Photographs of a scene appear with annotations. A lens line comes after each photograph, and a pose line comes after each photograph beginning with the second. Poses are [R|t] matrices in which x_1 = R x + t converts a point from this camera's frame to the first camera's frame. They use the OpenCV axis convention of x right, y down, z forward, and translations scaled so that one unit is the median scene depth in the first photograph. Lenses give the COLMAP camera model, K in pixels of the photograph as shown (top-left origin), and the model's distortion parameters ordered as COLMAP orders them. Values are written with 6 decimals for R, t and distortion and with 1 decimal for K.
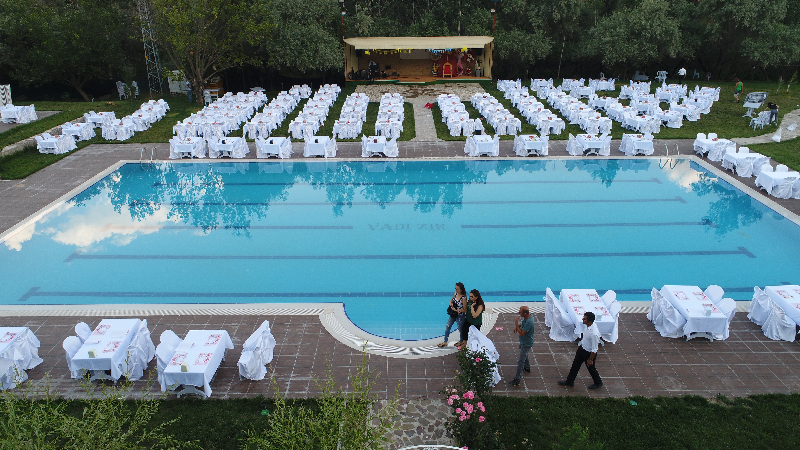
lens RADIAL K [[535.4, 0, 401.0], [0, 535.4, 224.3], [0, 0, 1]] dist [-0.001164, 0.000338]
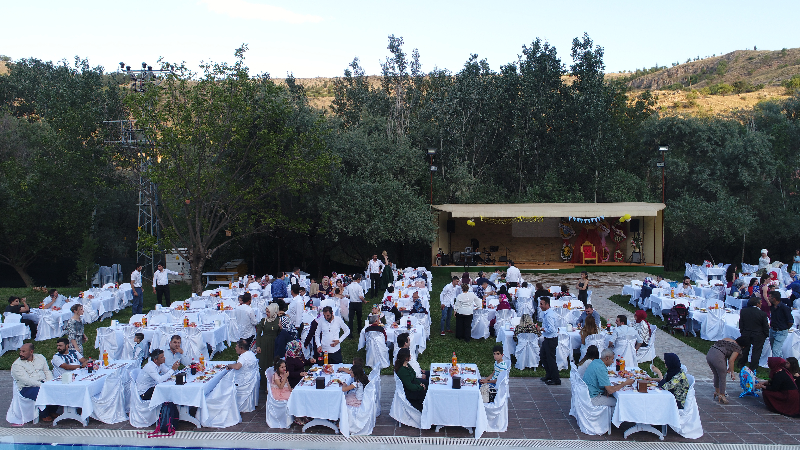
lens RADIAL K [[535.4, 0, 398.9], [0, 535.4, 225.0], [0, 0, 1]] dist [-0.001164, 0.000338]
pose [[0.997536, 0.003411, -0.070073, -0.103895], [-0.029599, 0.926029, -0.376289, -0.073635], [0.063606, 0.377436, 0.923849, 0.402620]]
